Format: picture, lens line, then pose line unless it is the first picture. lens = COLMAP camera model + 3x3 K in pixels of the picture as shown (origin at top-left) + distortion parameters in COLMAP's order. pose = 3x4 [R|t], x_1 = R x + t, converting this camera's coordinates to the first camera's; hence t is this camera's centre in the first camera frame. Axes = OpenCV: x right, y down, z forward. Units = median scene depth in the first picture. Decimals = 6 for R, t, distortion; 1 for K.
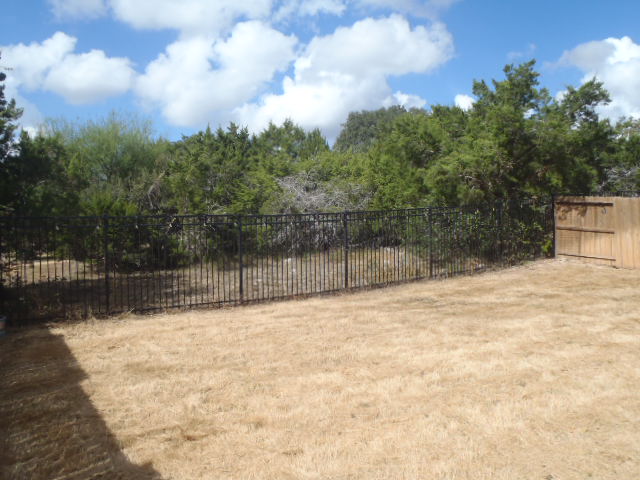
lens RADIAL K [[545.0, 0, 320.2], [0, 545.0, 239.7], [0, 0, 1]] dist [-0.044246, 0.018994]
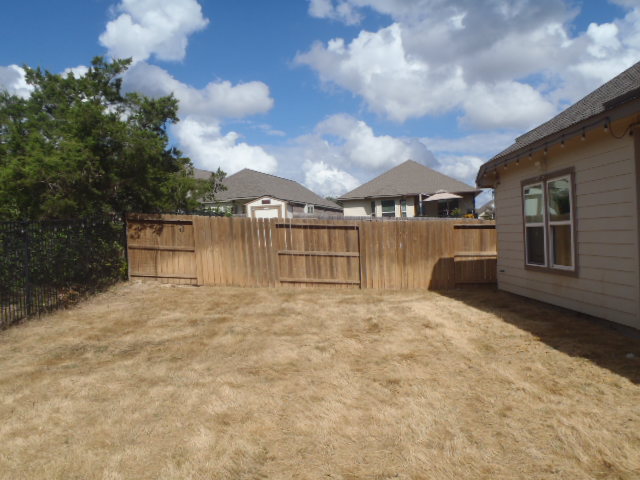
lens RADIAL K [[545.0, 0, 320.1], [0, 545.0, 240.1], [0, 0, 1]] dist [-0.044246, 0.018994]
pose [[0.553710, -0.000679, 0.832709, -0.153962], [0.037075, 0.999028, -0.023839, -0.000522], [-0.831884, 0.044073, 0.553197, 0.232383]]
